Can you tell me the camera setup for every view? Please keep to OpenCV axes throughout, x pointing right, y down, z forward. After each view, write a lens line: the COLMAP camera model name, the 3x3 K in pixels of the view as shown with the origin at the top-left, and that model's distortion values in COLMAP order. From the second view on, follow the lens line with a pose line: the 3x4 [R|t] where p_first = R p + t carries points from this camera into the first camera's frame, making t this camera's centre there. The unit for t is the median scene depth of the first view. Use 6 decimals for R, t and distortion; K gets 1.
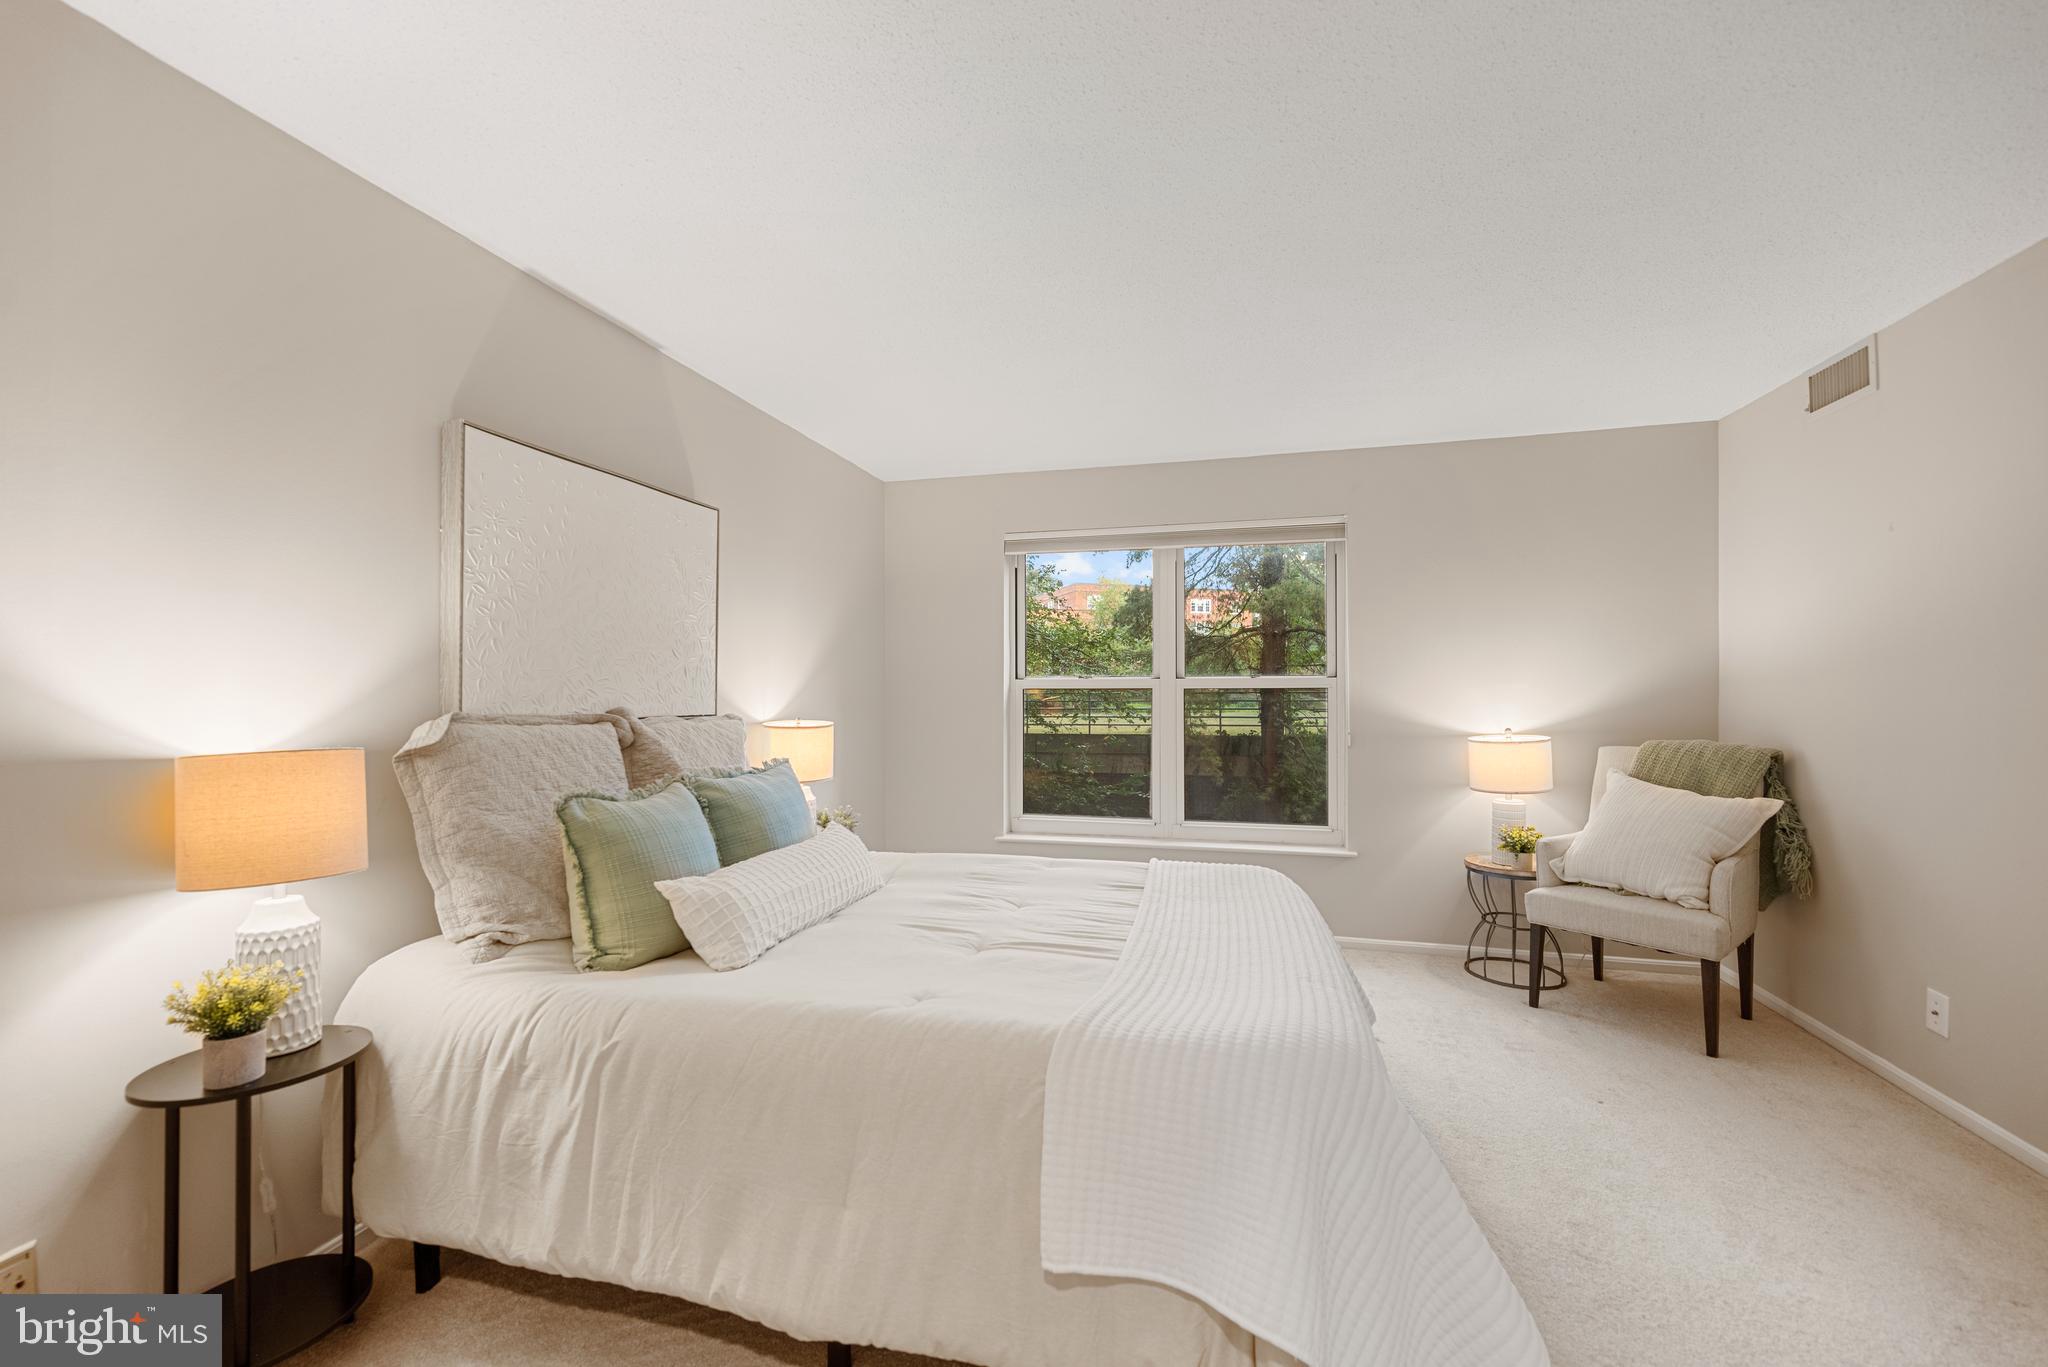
lens RADIAL K [[804.5, 0, 1021.6], [0, 804.5, 692.9], [0, 0, 1]] dist [-0.000999, 0.000406]
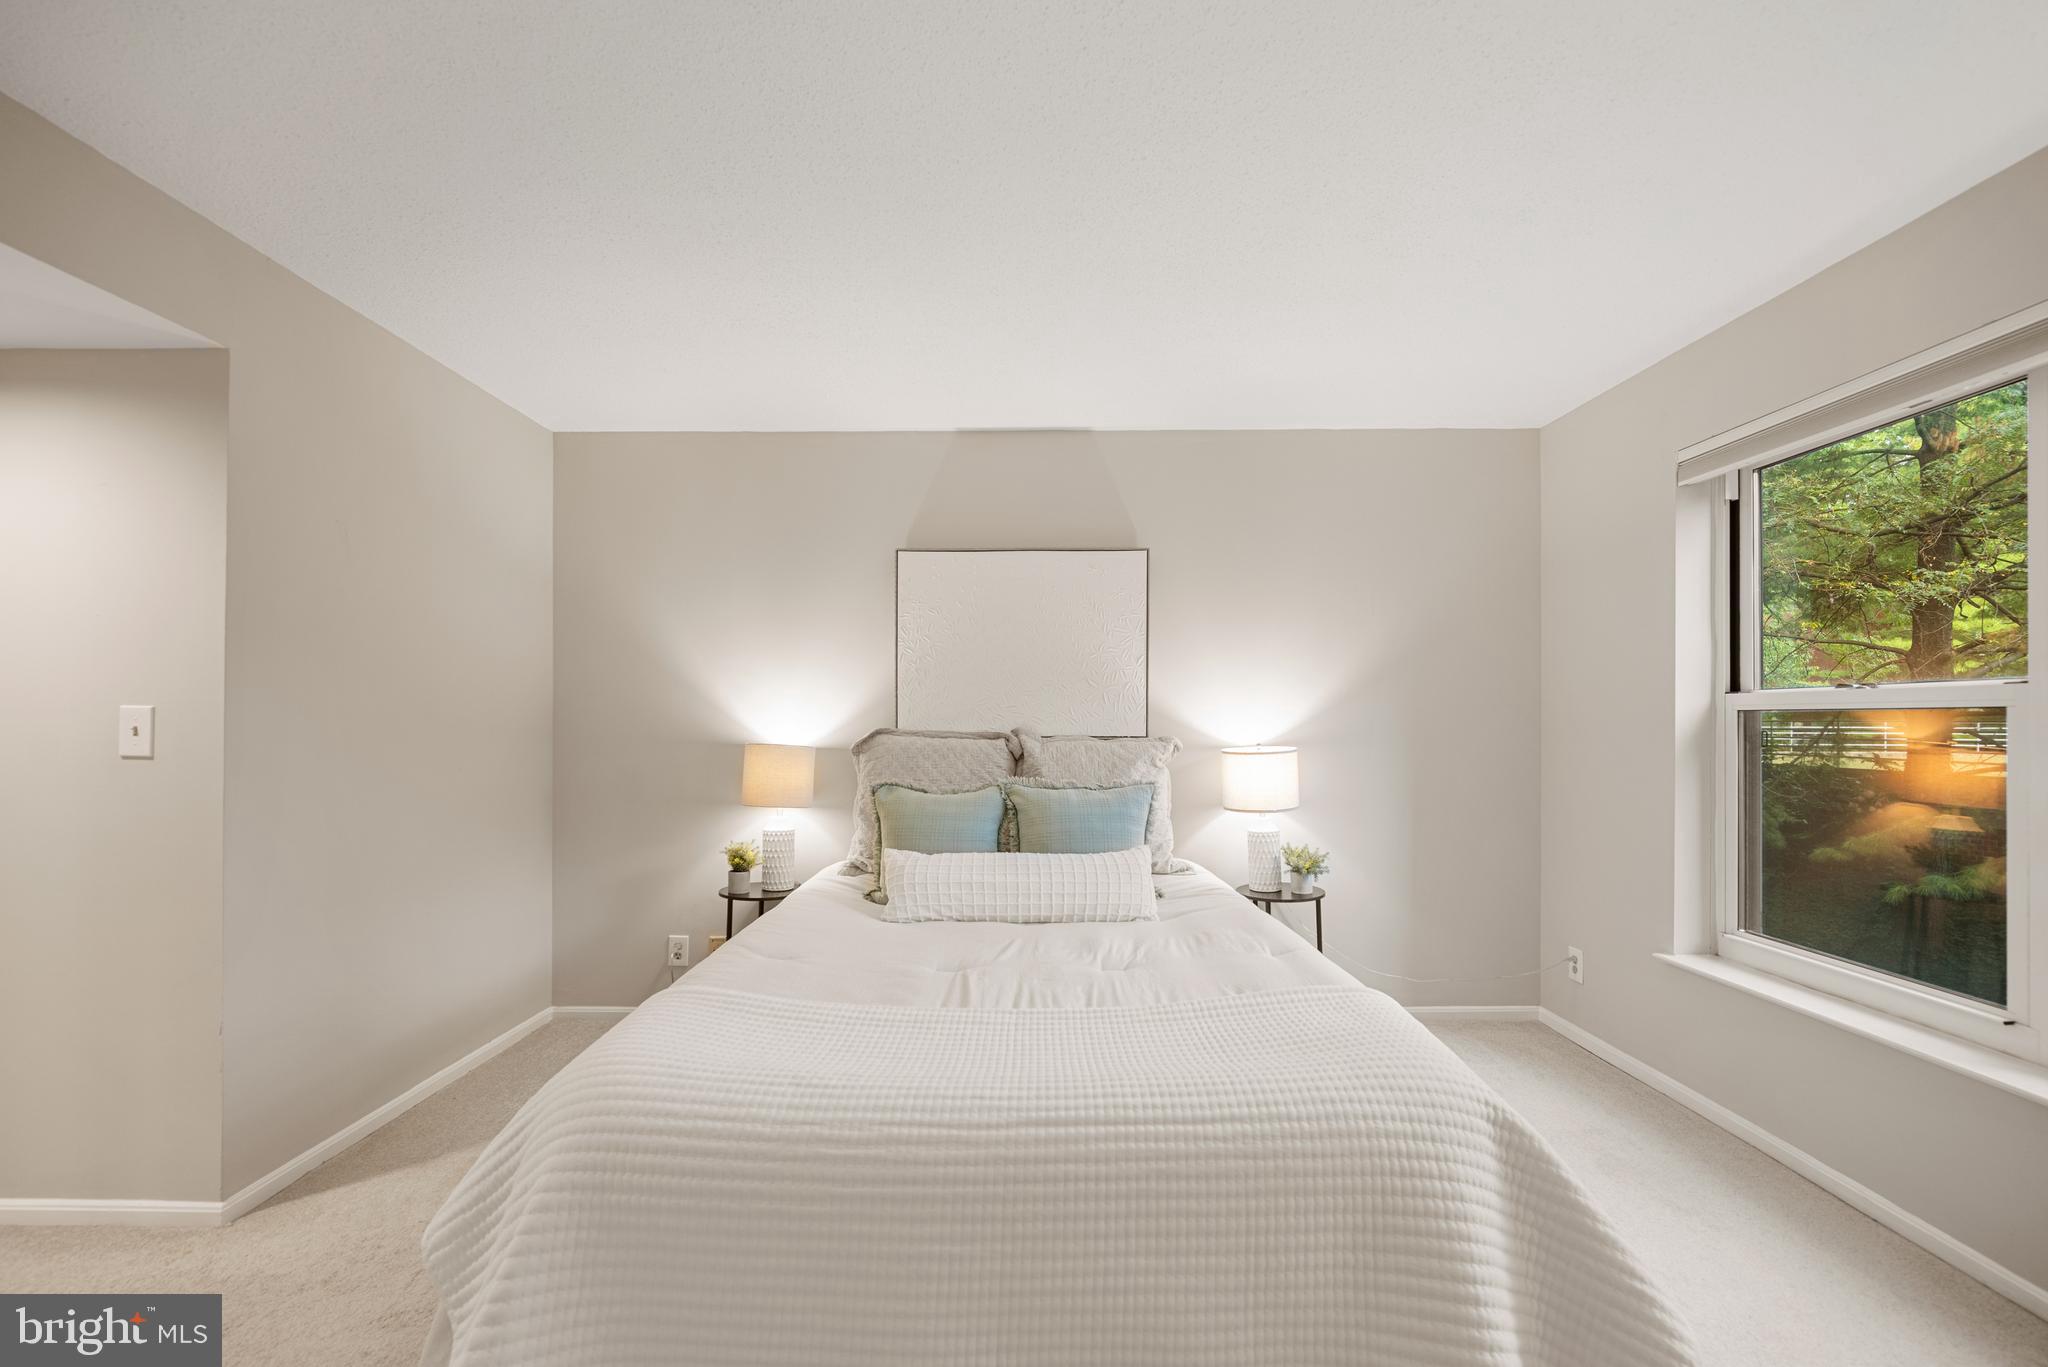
lens RADIAL K [[792.9, 0, 1024.9], [0, 792.9, 723.0], [0, 0, 1]] dist [-0.000431, 0.000090]
pose [[0.262126, -0.000815, -0.965033, 0.764868], [0.000502, 1.000000, -0.000708, 0.011226], [0.965034, -0.000299, 0.262126, 0.685054]]
